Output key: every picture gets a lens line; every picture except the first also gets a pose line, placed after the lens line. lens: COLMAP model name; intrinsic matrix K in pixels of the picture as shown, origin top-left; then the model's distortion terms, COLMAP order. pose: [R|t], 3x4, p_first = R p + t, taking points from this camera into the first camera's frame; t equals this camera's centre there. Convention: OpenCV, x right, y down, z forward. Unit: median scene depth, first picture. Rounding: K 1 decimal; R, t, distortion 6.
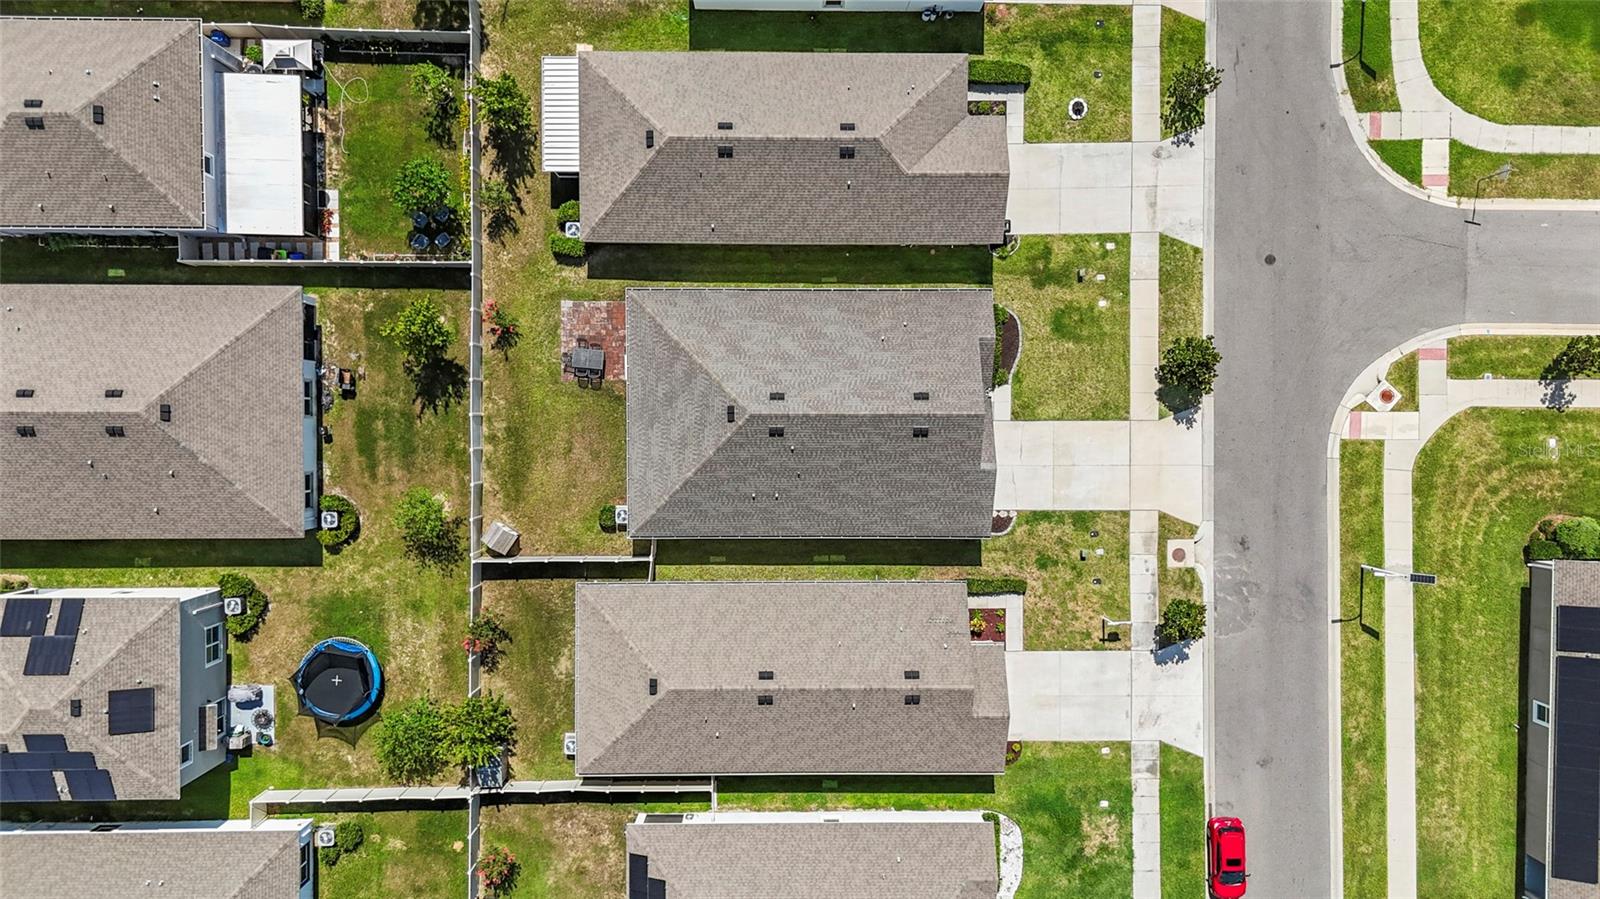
lens RADIAL K [[1170.2, 0, 803.3], [0, 1170.2, 453.2], [0, 0, 1]] dist [0.084177, -0.087733]
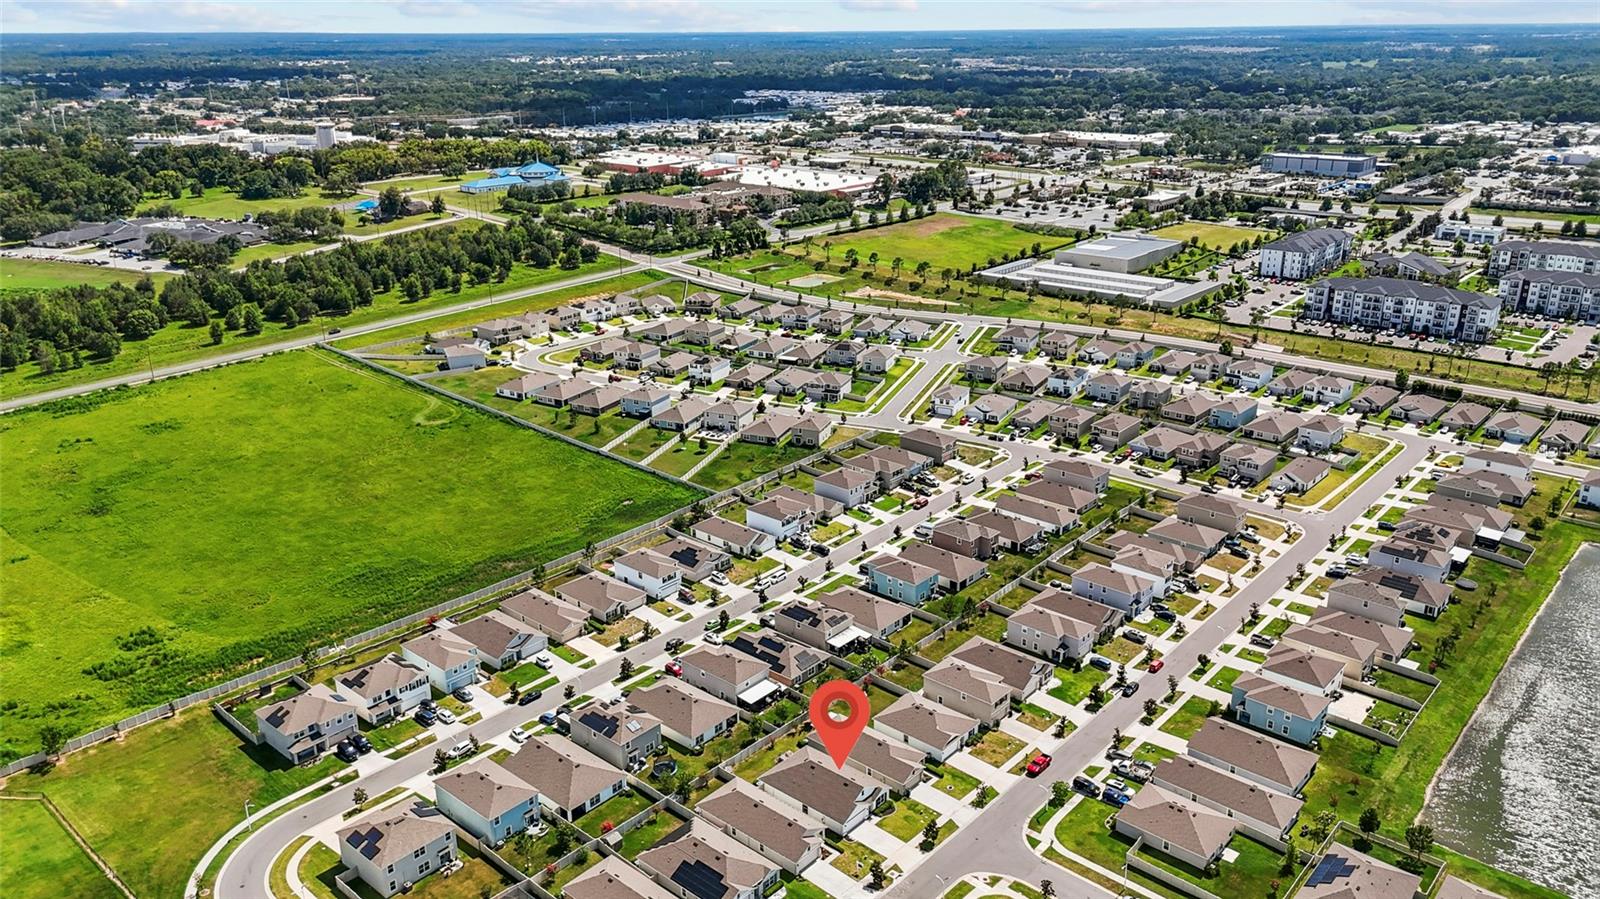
lens RADIAL K [[1170.2, 0, 803.3], [0, 1170.2, 453.2], [0, 0, 1]] dist [0.084177, -0.087733]
pose [[0.753550, 0.210475, -0.622786, 1.654502], [-0.657367, 0.233232, -0.716569, 1.955619], [-0.005566, 0.949370, 0.314112, -0.815494]]
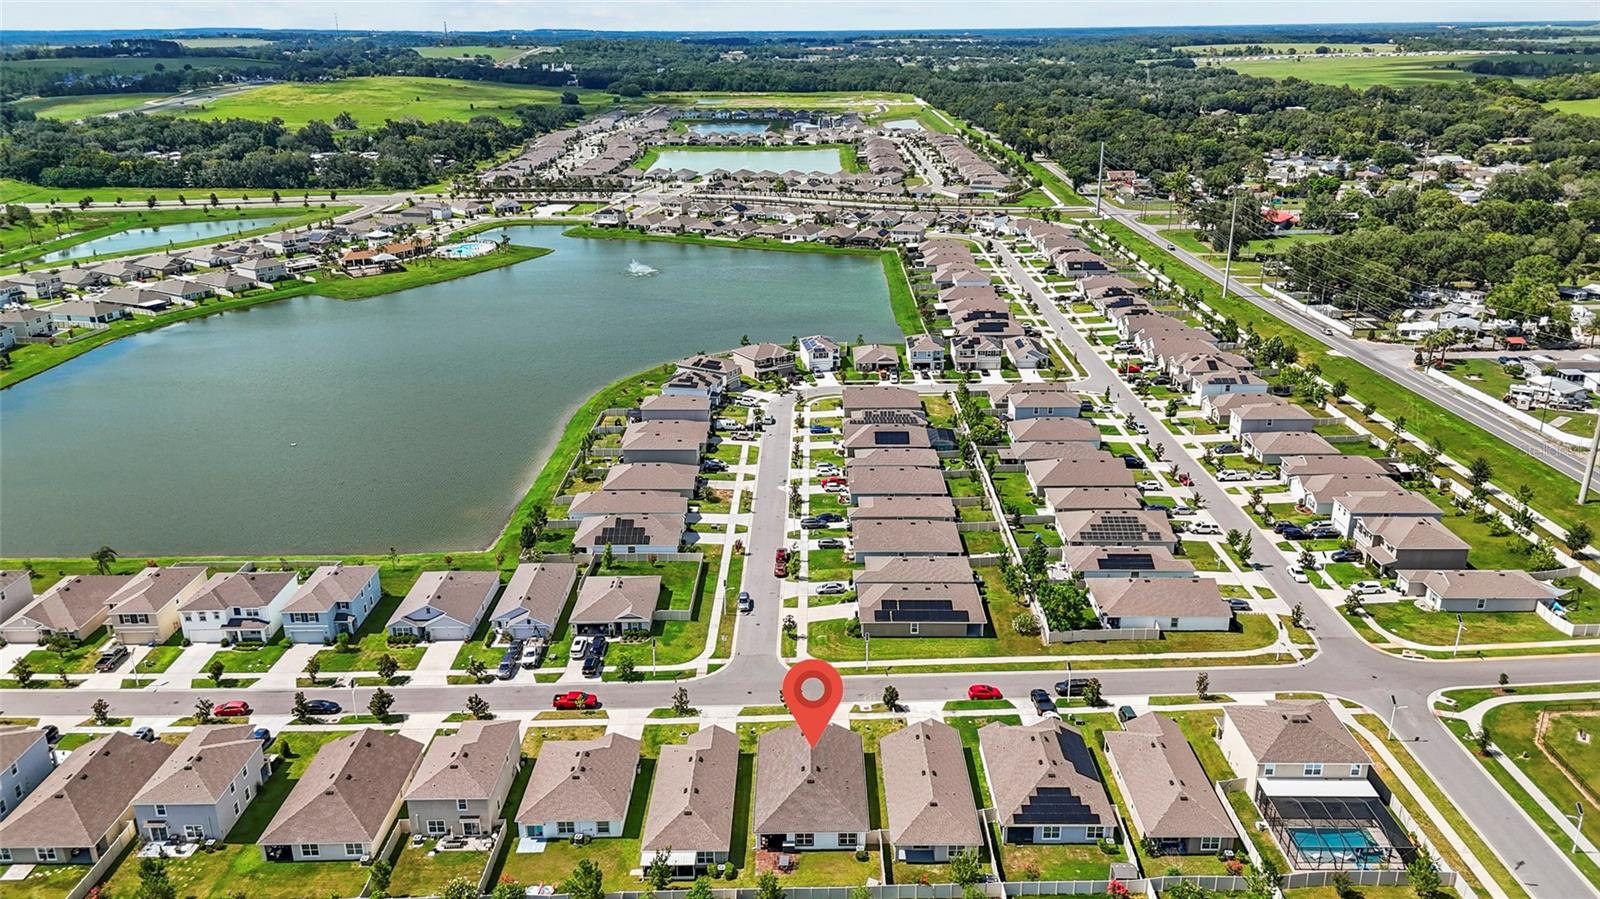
lens RADIAL K [[1170.2, 0, 803.3], [0, 1170.2, 453.2], [0, 0, 1]] dist [0.084177, -0.087733]
pose [[-0.000715, -0.348978, 0.937131, -1.764569], [0.999419, -0.032172, -0.011218, -0.000919], [0.034064, 0.936578, 0.348799, -0.361813]]
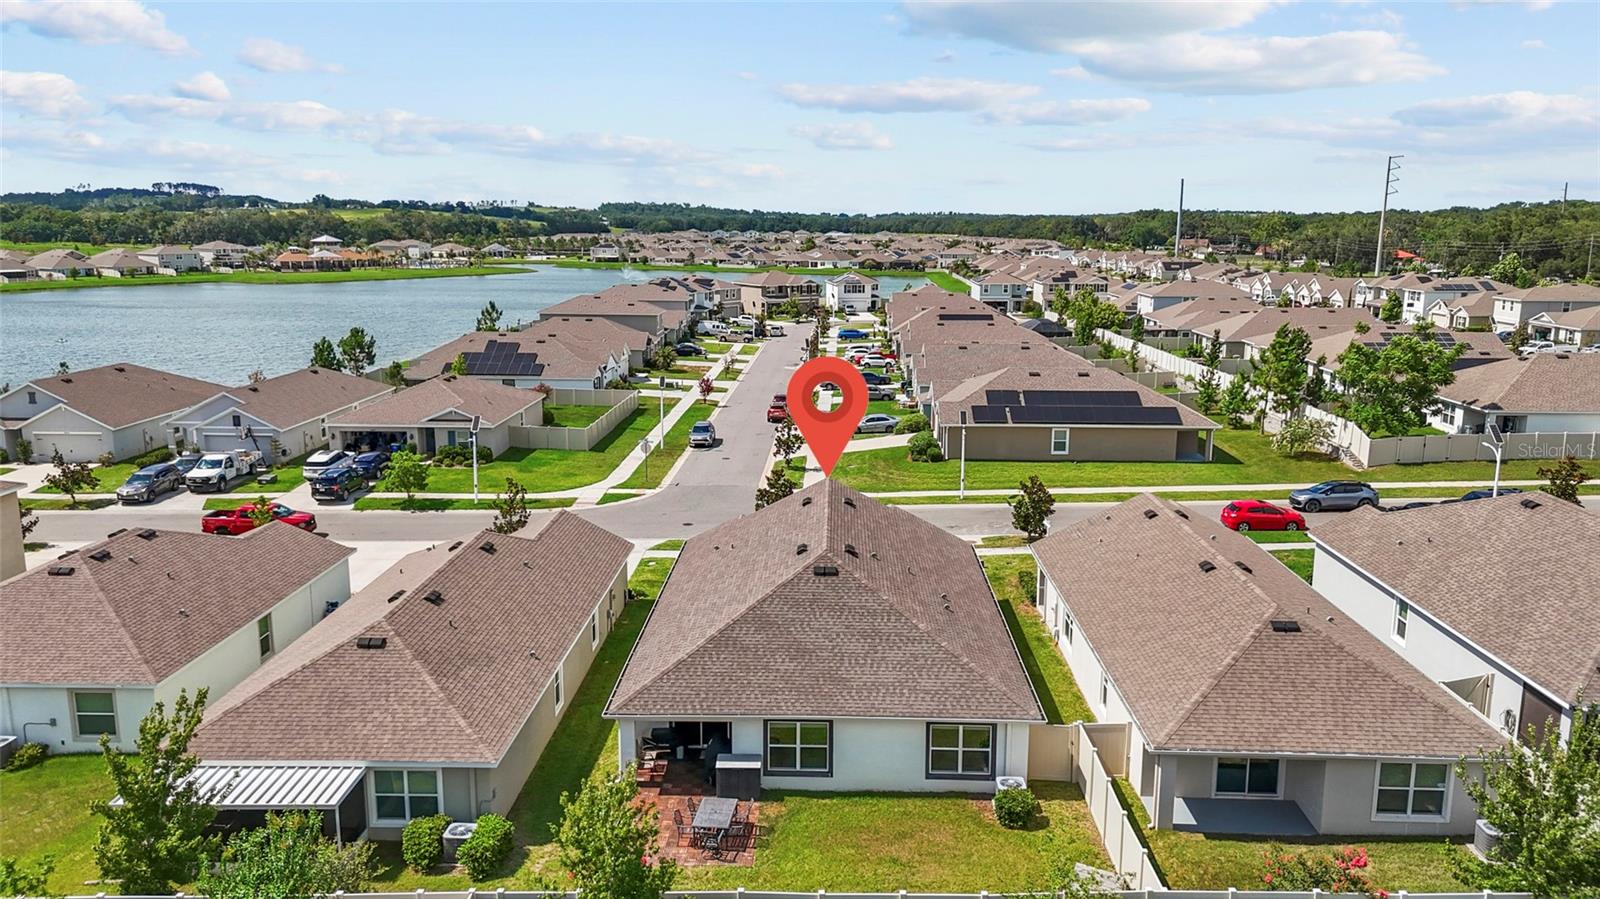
lens RADIAL K [[1170.2, 0, 803.3], [0, 1170.2, 453.2], [0, 0, 1]] dist [0.084177, -0.087733]
pose [[0.027227, -0.204857, 0.978413, -0.622526], [0.999339, -0.018004, -0.031579, -0.020903], [0.024085, 0.978626, 0.204231, 0.700473]]
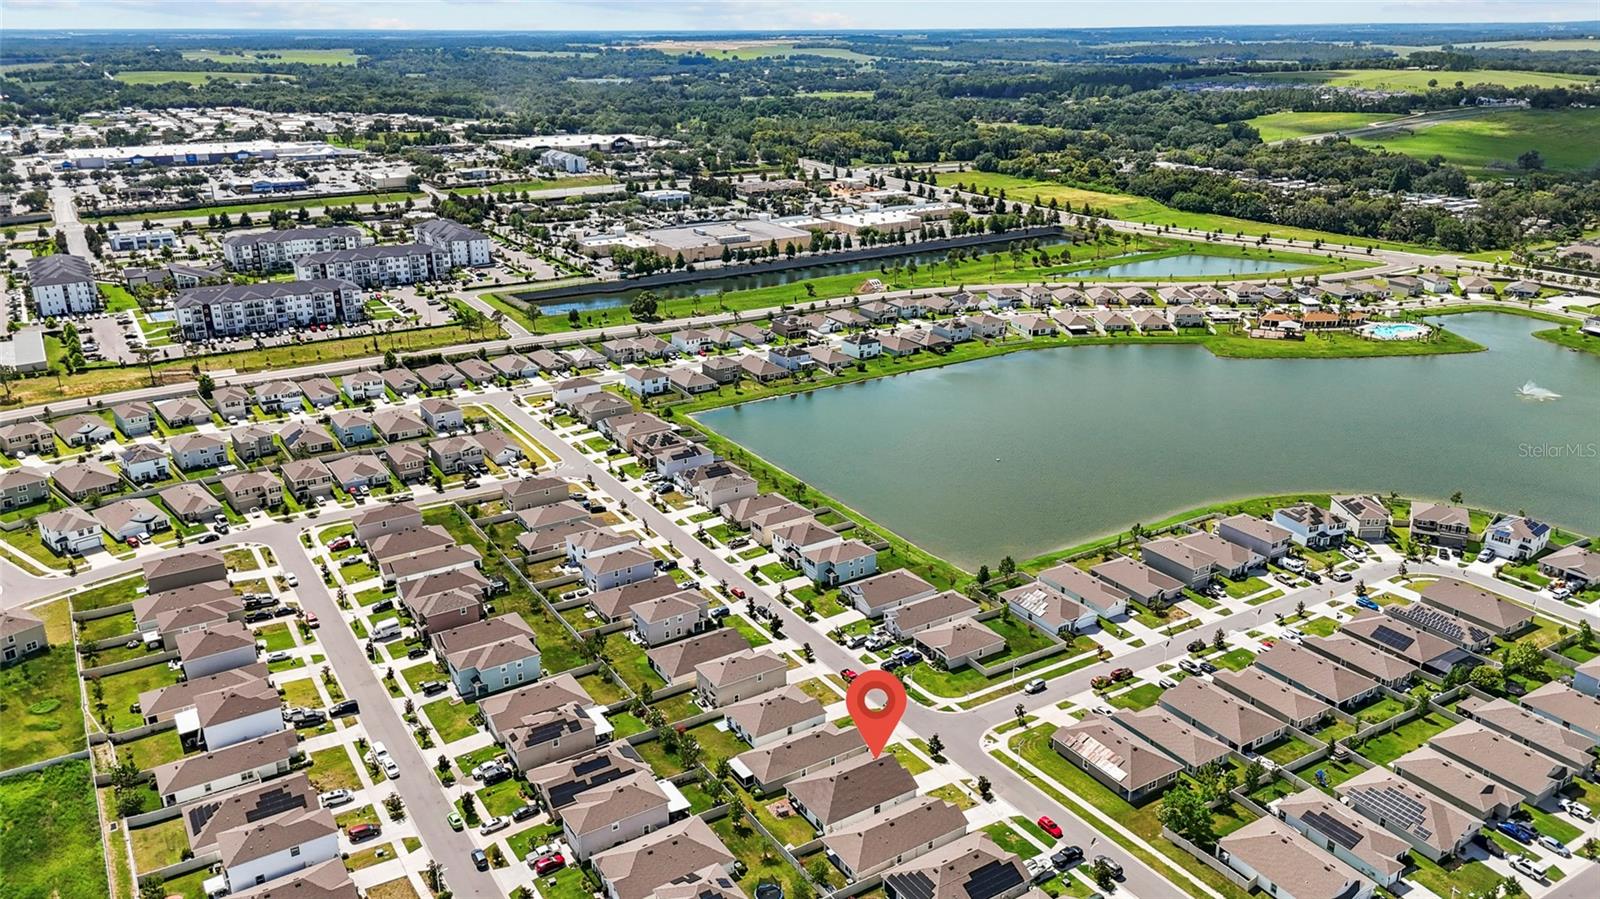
lens RADIAL K [[1170.2, 0, 803.3], [0, 1170.2, 453.2], [0, 0, 1]] dist [0.084177, -0.087733]
pose [[0.844705, -0.194258, 0.498735, -1.414048], [0.534557, 0.259423, -0.804331, 2.078712], [0.026865, 0.946025, 0.322978, -0.836931]]
